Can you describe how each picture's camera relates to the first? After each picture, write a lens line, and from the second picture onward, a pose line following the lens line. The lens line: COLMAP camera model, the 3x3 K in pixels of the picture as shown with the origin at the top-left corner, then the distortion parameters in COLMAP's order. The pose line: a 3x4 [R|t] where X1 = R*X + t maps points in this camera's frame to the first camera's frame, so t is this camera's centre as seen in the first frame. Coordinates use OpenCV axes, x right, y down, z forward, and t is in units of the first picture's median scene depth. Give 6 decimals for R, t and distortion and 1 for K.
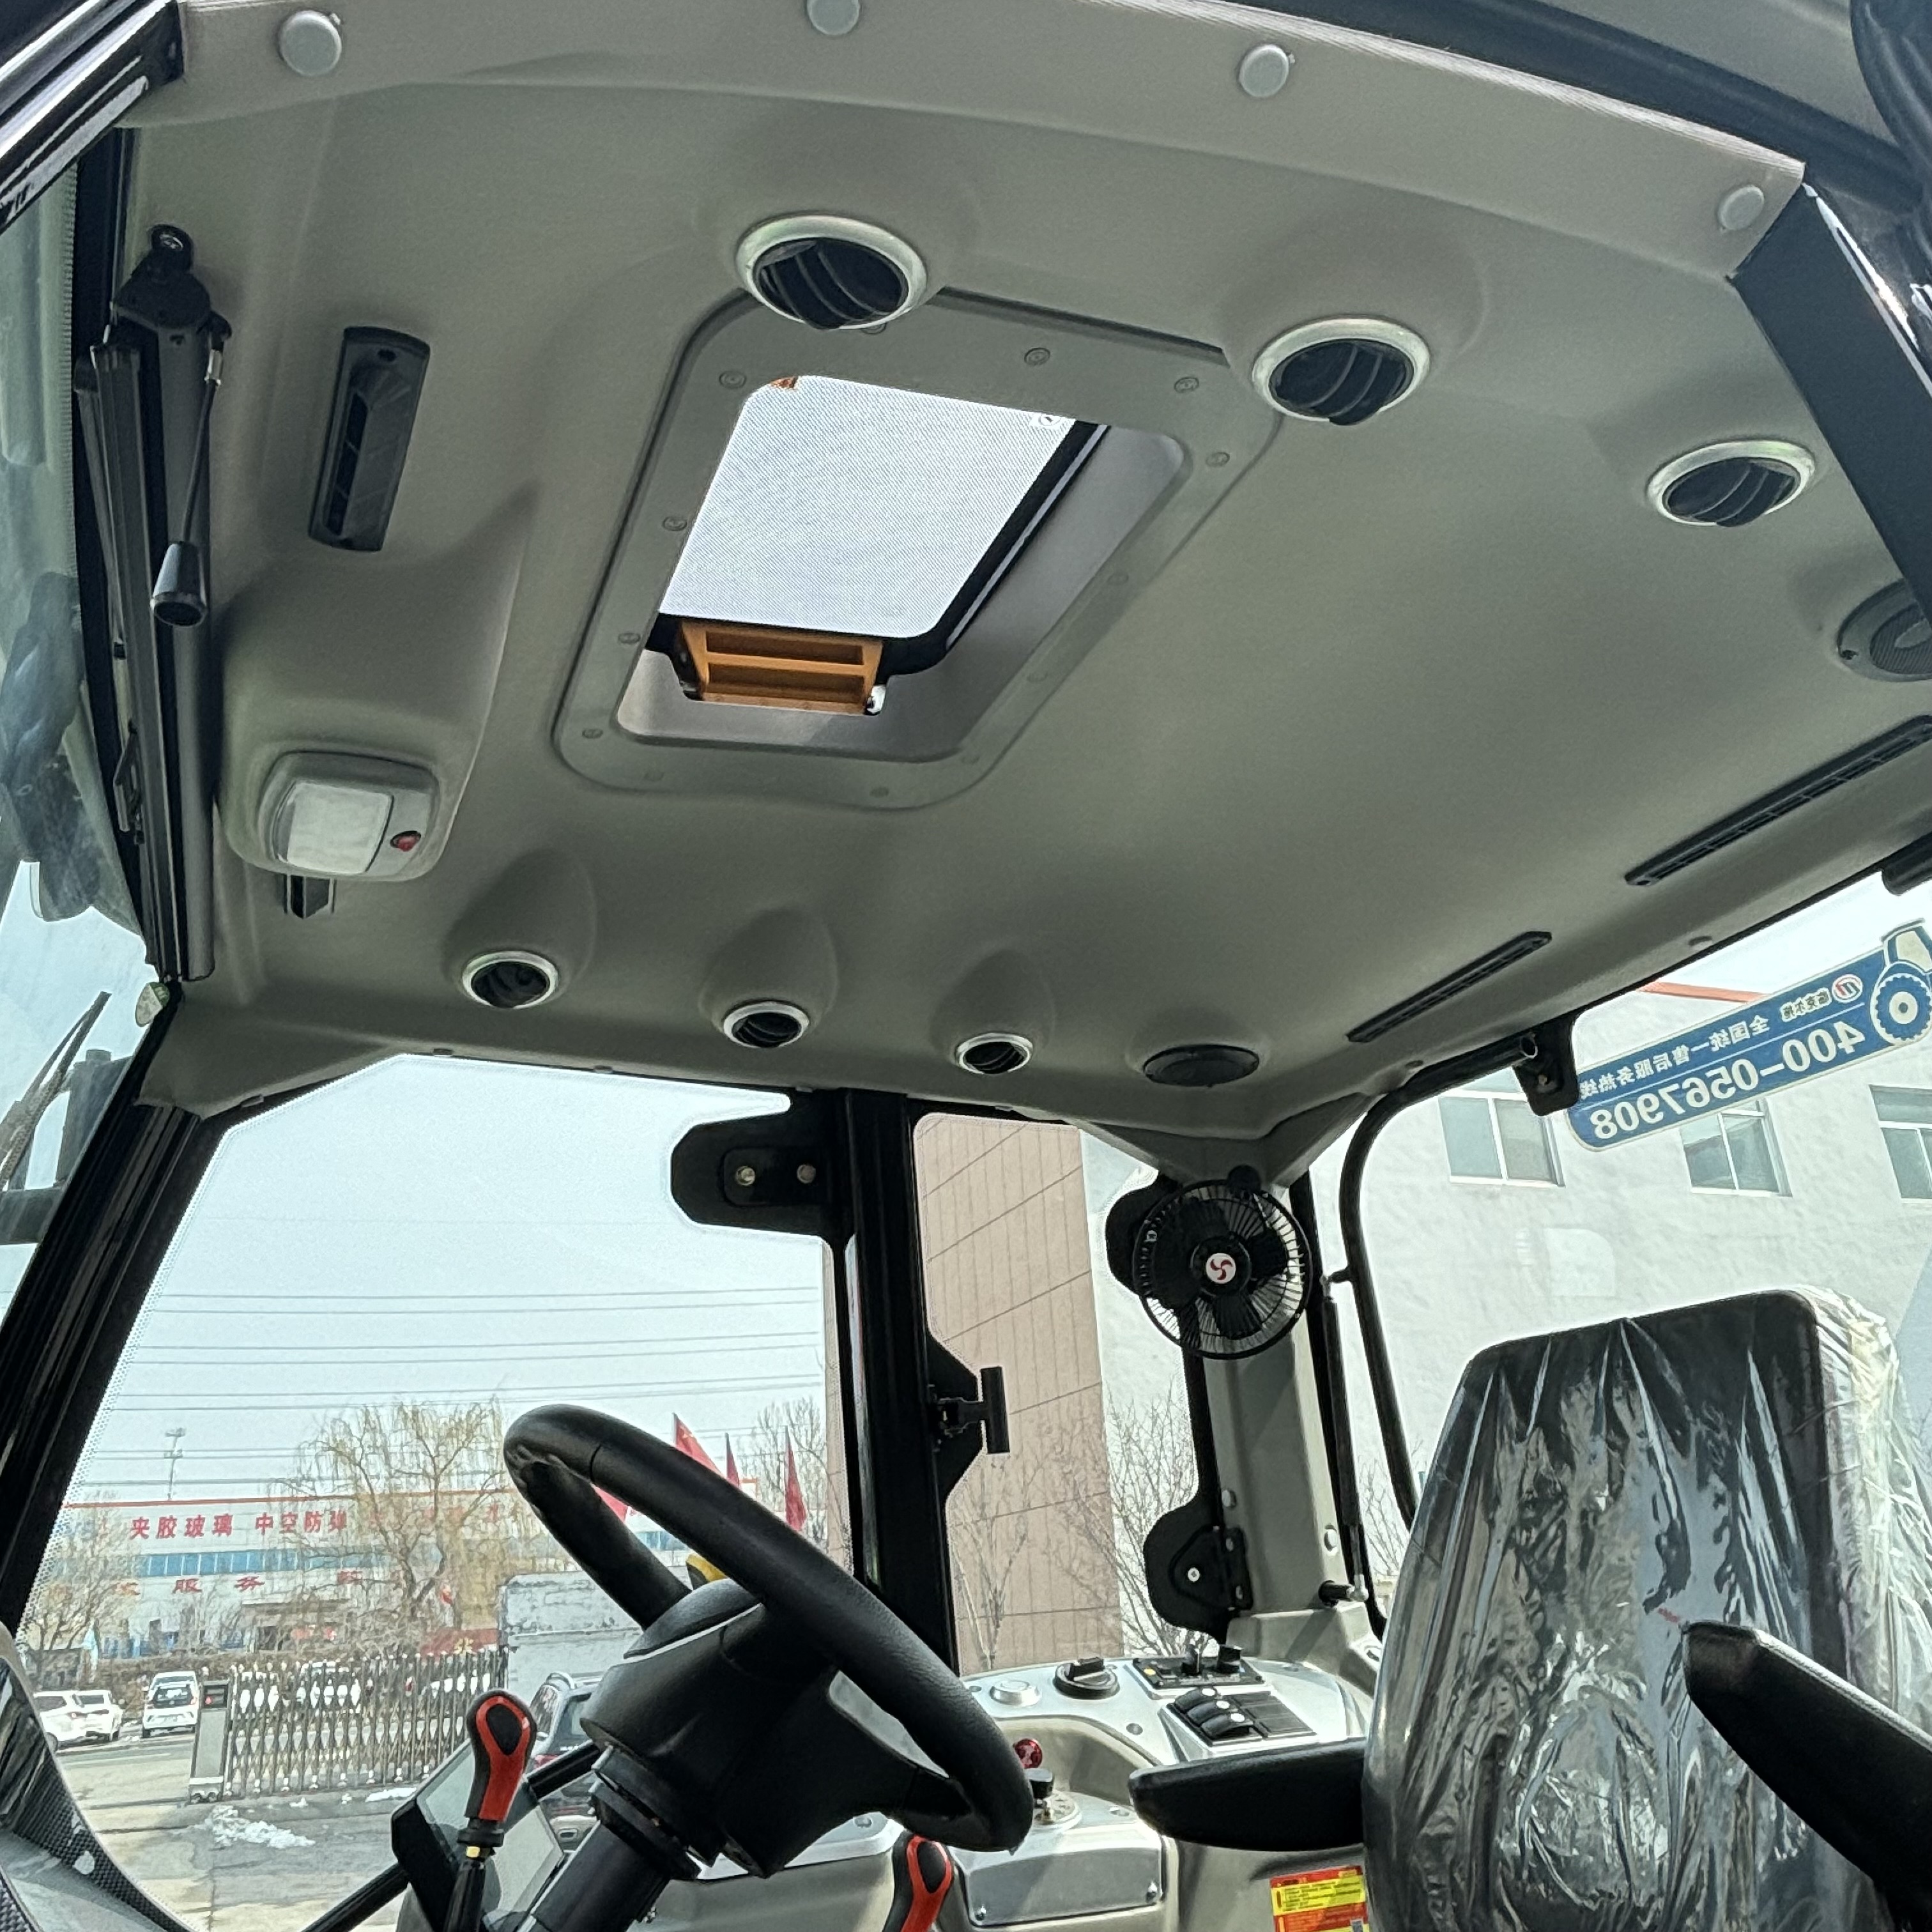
lens RADIAL K [[1615.1, 0, 988.0], [0, 1615.1, 962.5], [0, 0, 1]] dist [0.074546, -0.108044]
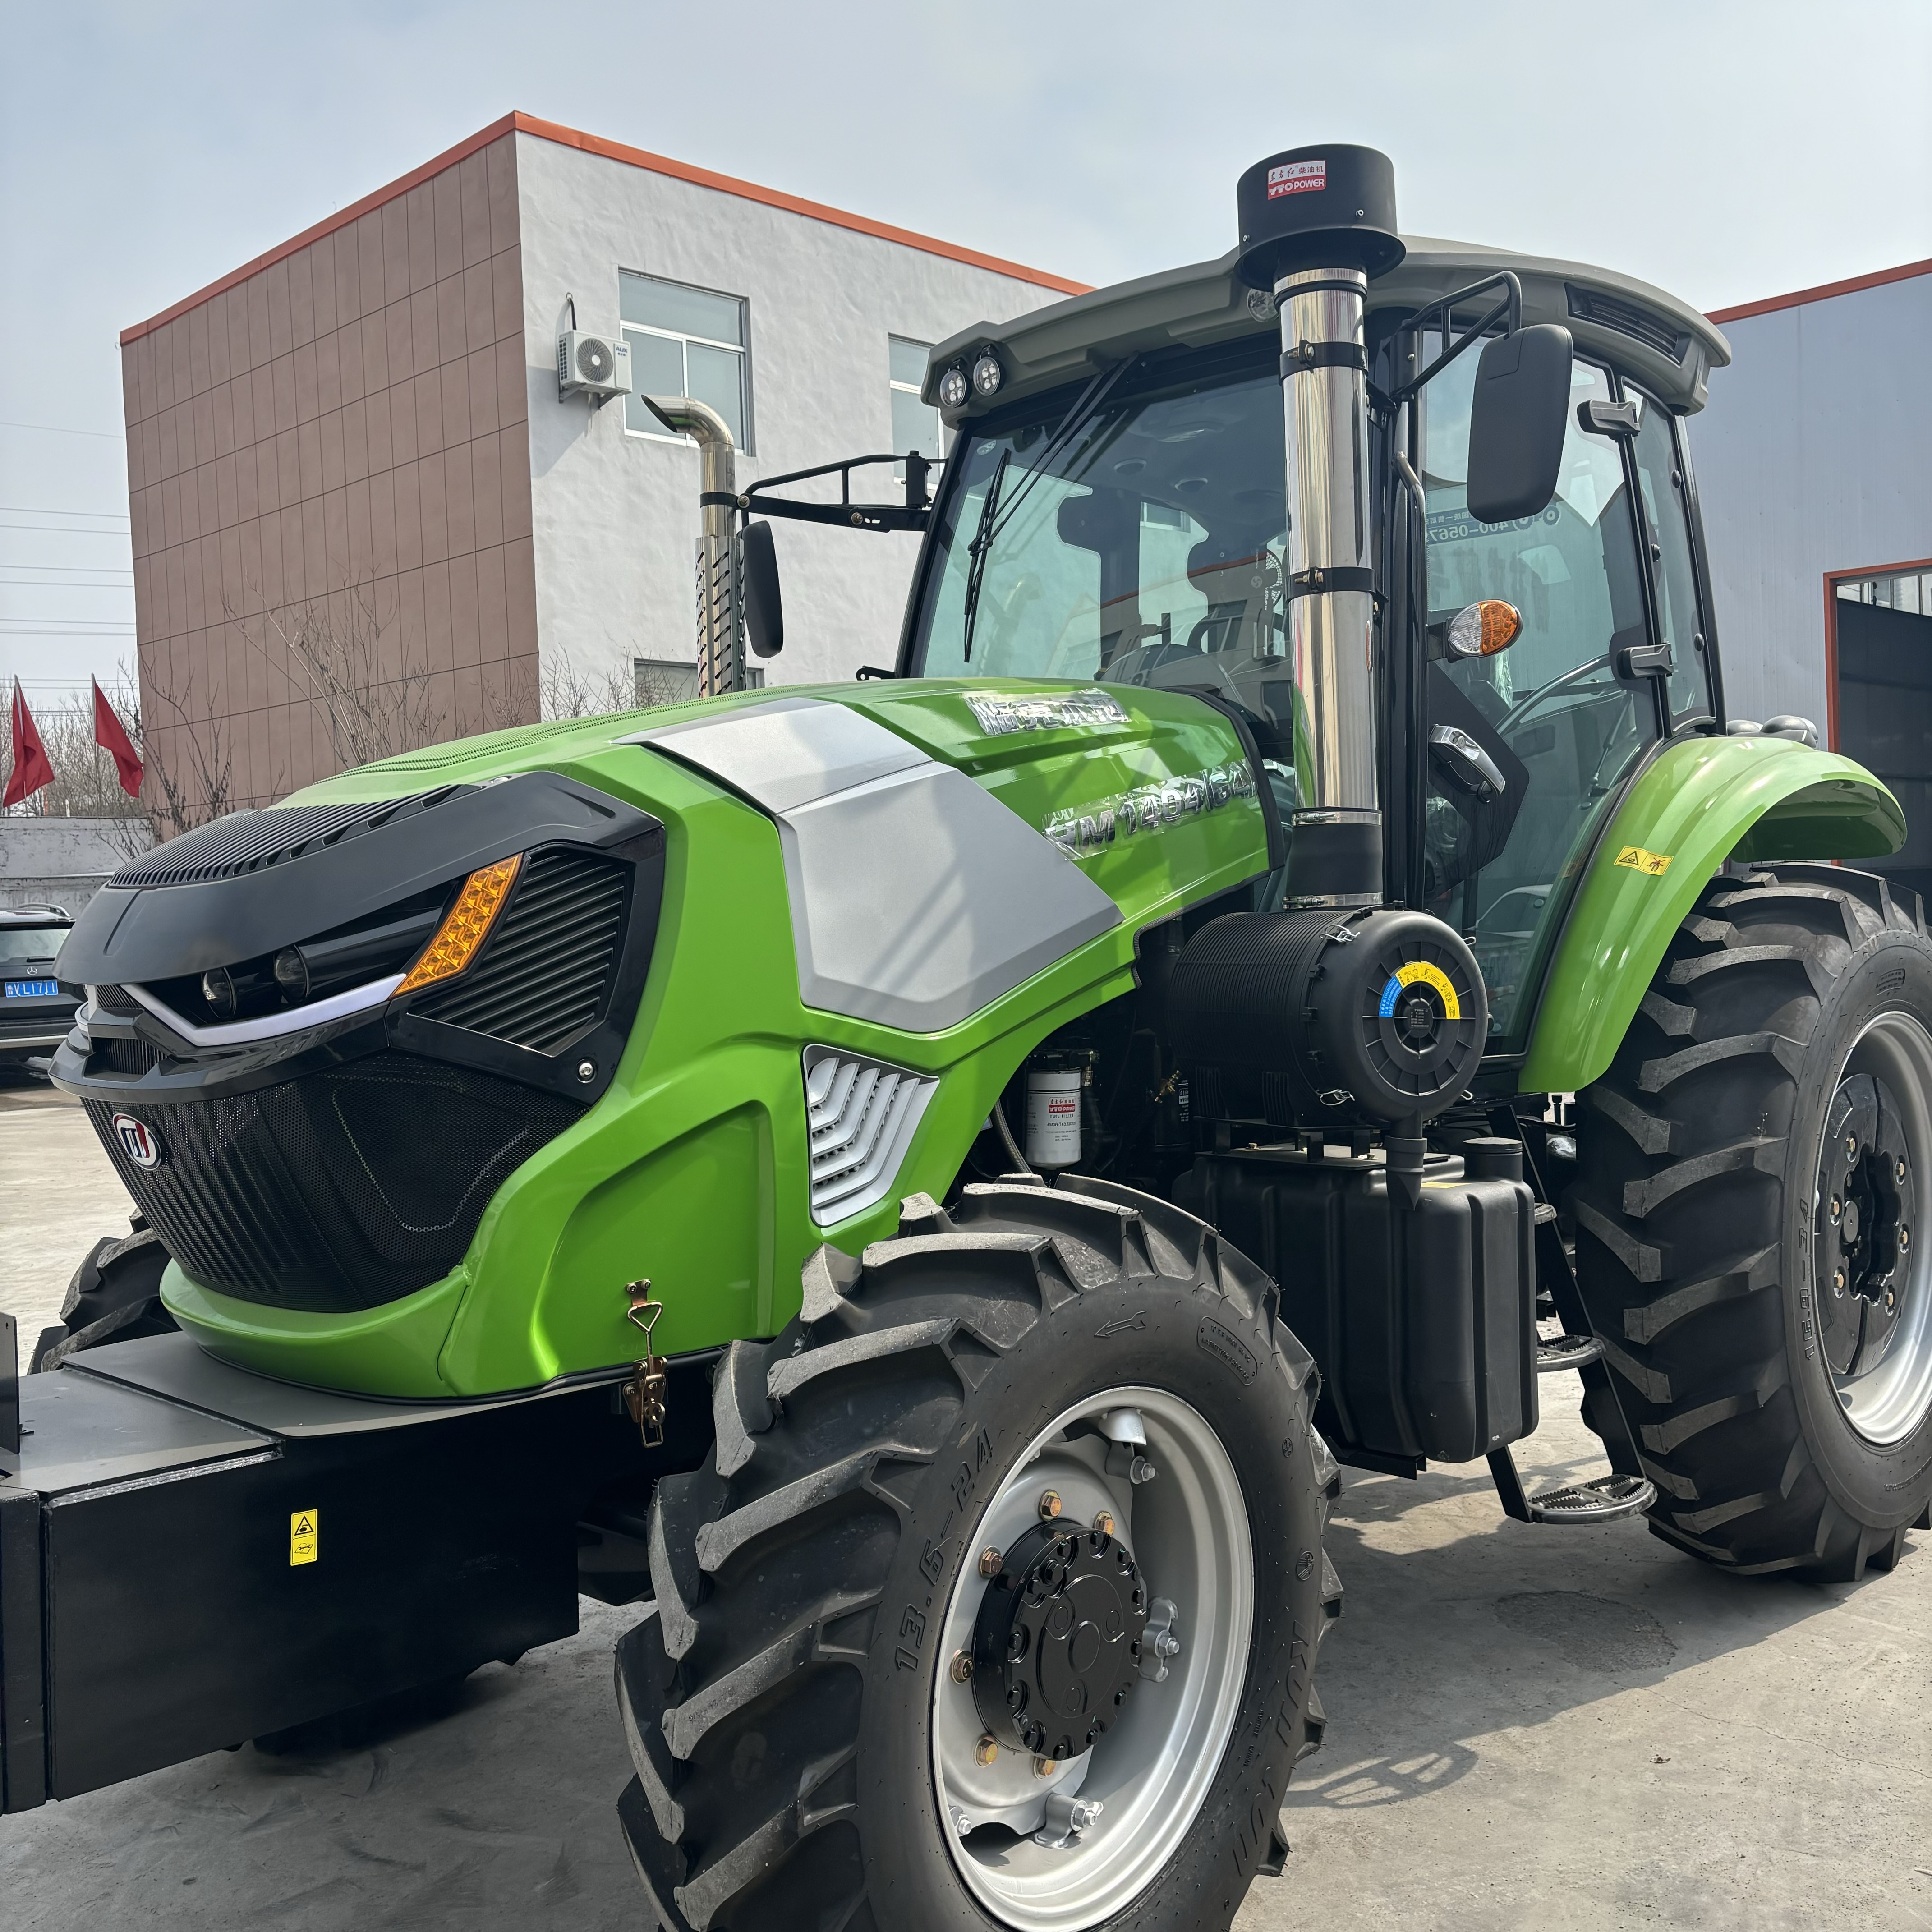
lens RADIAL K [[1958.5, 0, 987.1], [0, 1958.5, 963.9], [0, 0, 1]] dist [0.022505, 0.020754]
pose [[0.922865, 0.020632, 0.384571, -1.417211], [-0.167064, 0.921165, 0.351489, -0.265987], [-0.347001, -0.388624, 0.853558, -1.696213]]
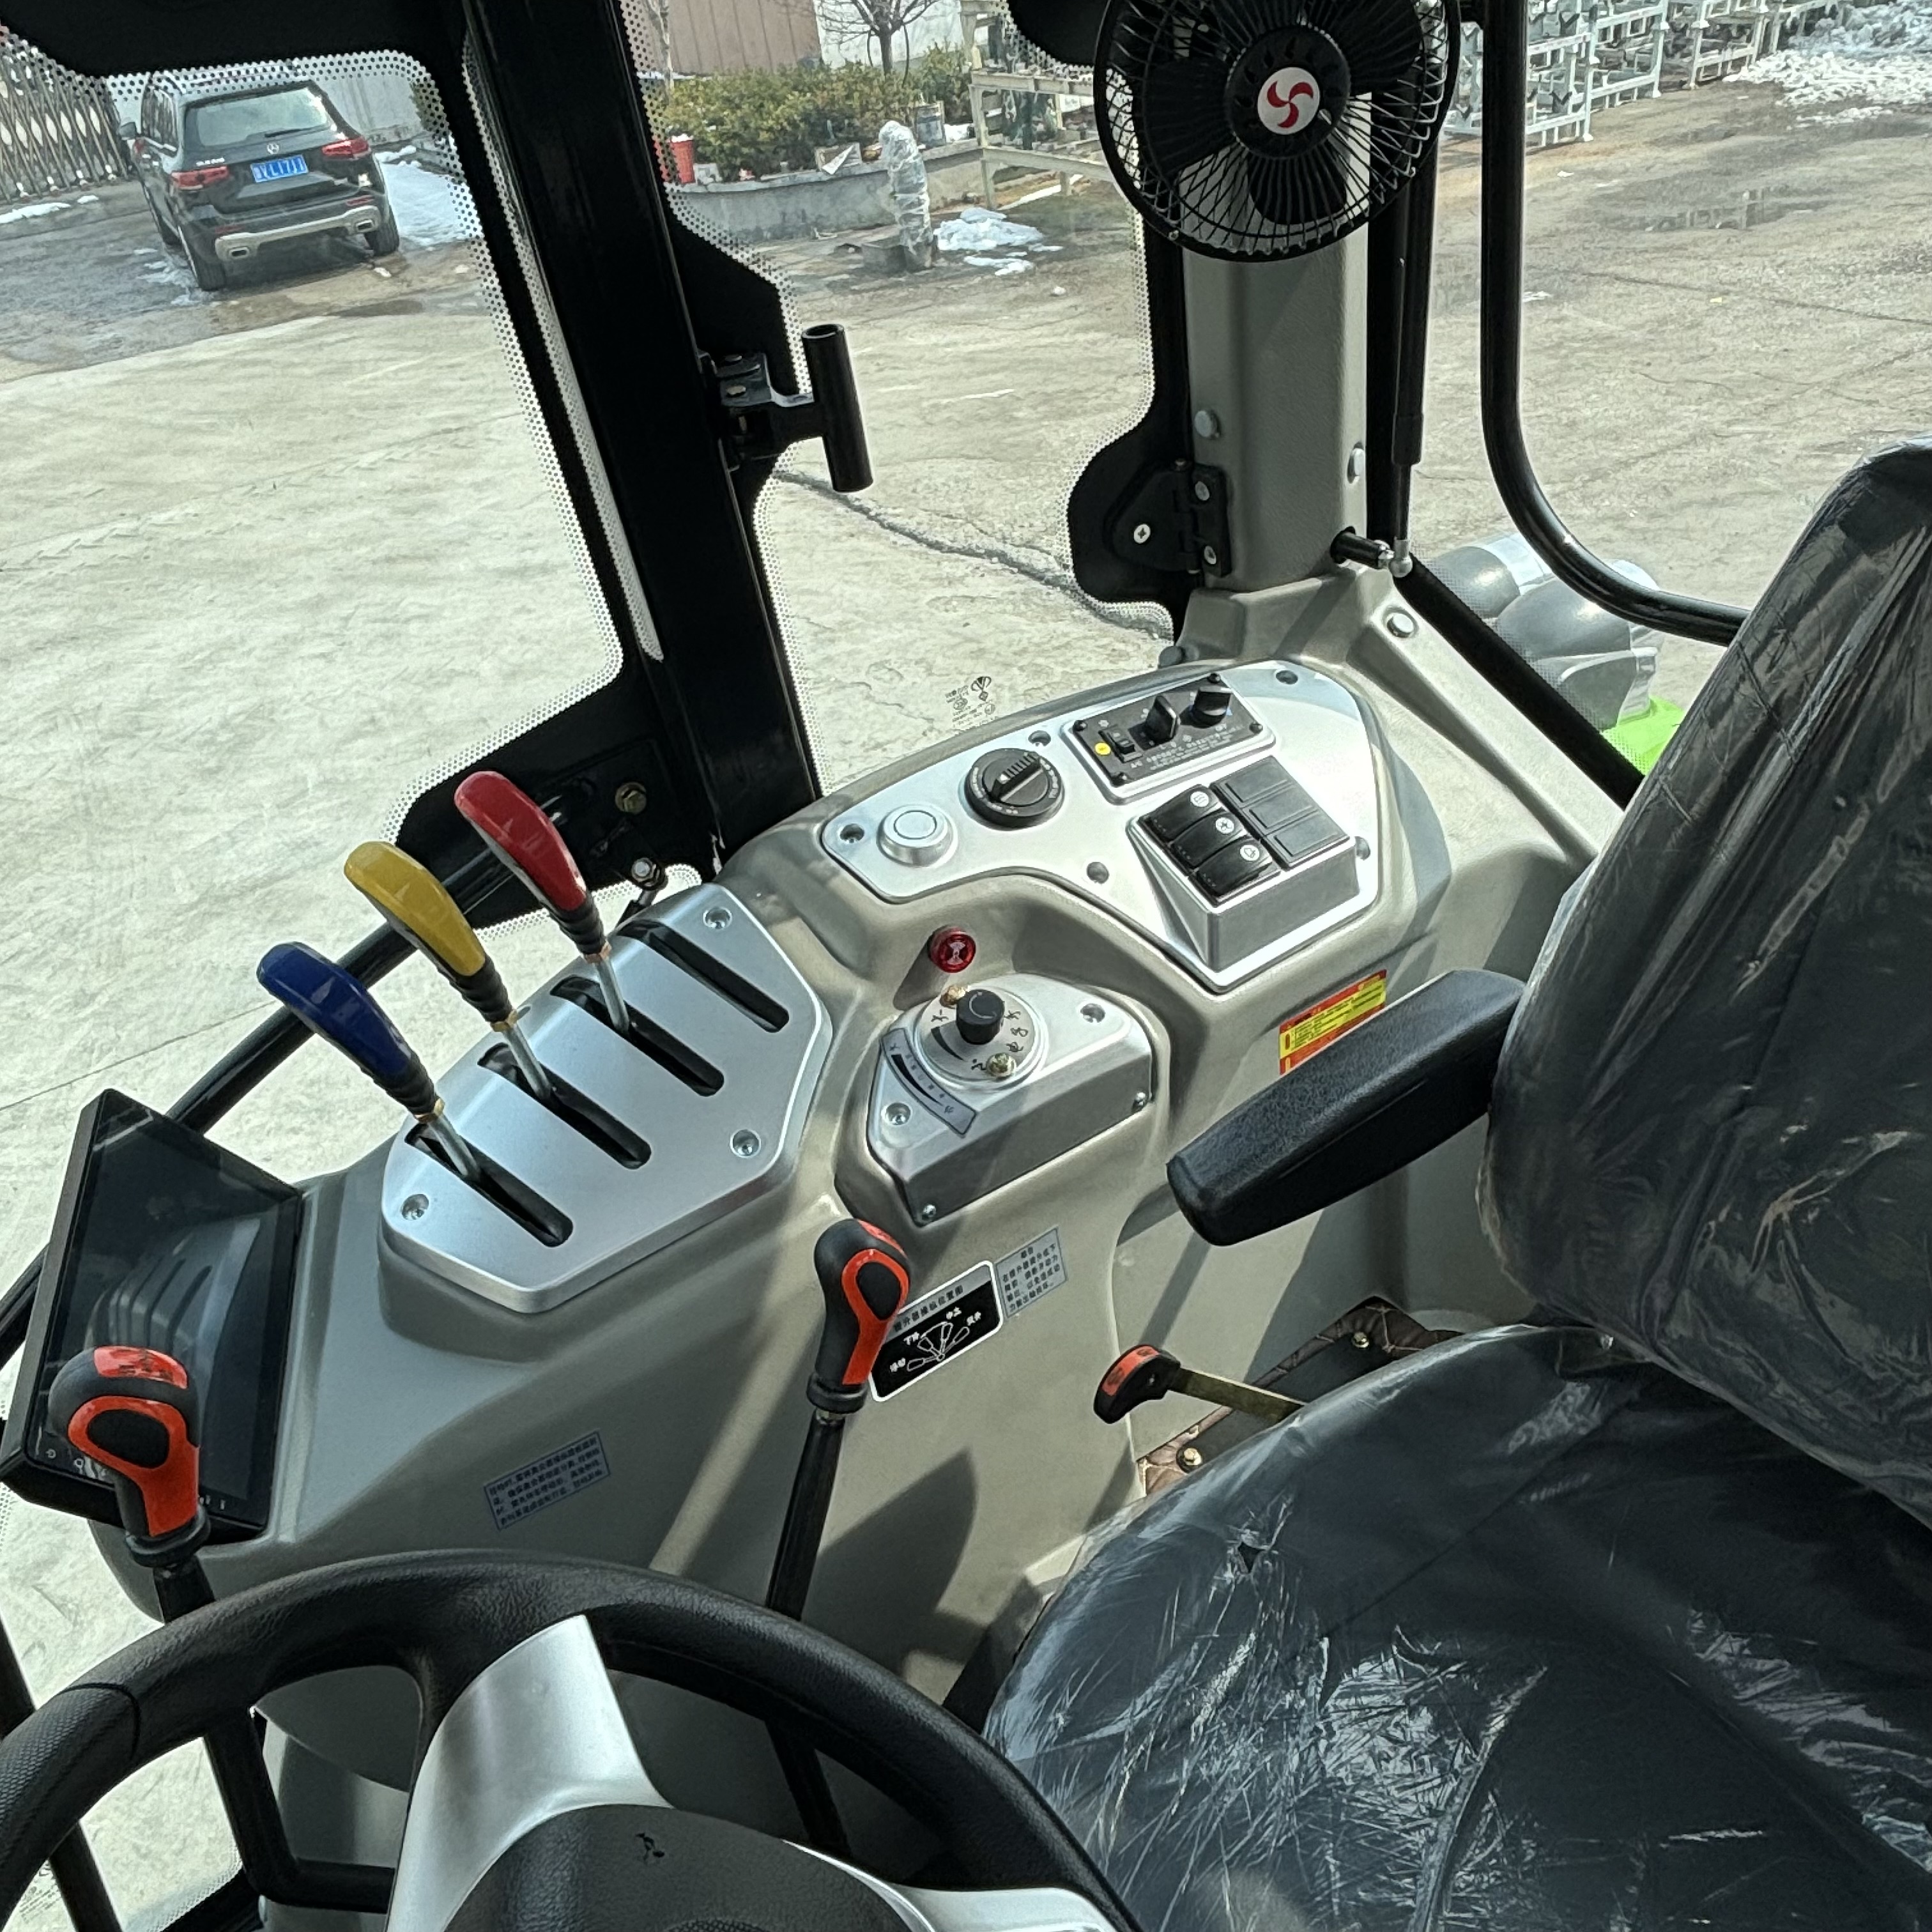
lens RADIAL K [[1615.1, 0, 988.0], [0, 1615.1, 962.5], [0, 0, 1]] dist [0.074546, -0.108044]
pose [[0.982066, -0.149379, 0.115033, -0.036623], [-0.008785, 0.573215, 0.819358, -0.060094], [-0.188334, -0.805674, 0.561622, 0.560754]]
